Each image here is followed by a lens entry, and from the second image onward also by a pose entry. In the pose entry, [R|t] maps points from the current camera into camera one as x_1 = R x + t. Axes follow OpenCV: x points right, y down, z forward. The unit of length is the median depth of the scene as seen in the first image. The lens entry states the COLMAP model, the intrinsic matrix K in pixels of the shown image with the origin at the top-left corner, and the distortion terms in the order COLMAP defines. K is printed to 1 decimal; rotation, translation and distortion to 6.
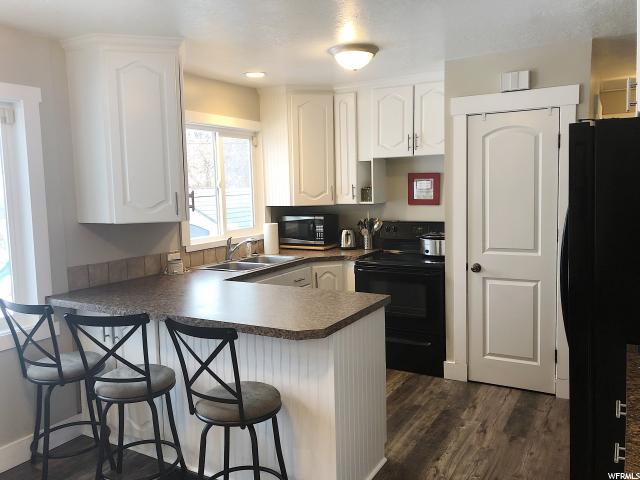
lens RADIAL K [[523.2, 0, 321.5], [0, 523.2, 238.9], [0, 0, 1]] dist [0.076566, -0.010941]
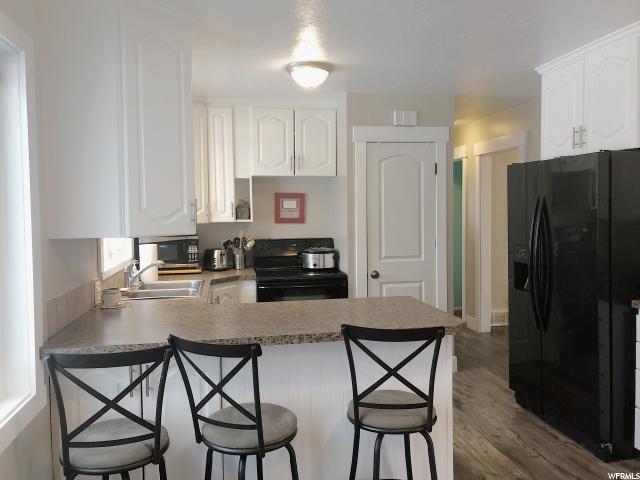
lens RADIAL K [[523.2, 0, 321.7], [0, 523.2, 238.9], [0, 0, 1]] dist [0.076566, -0.010941]
pose [[0.765560, -0.020678, 0.643033, -0.453120], [0.062283, 0.997171, -0.042084, 0.015354], [-0.640343, 0.072268, 0.764682, 0.171692]]
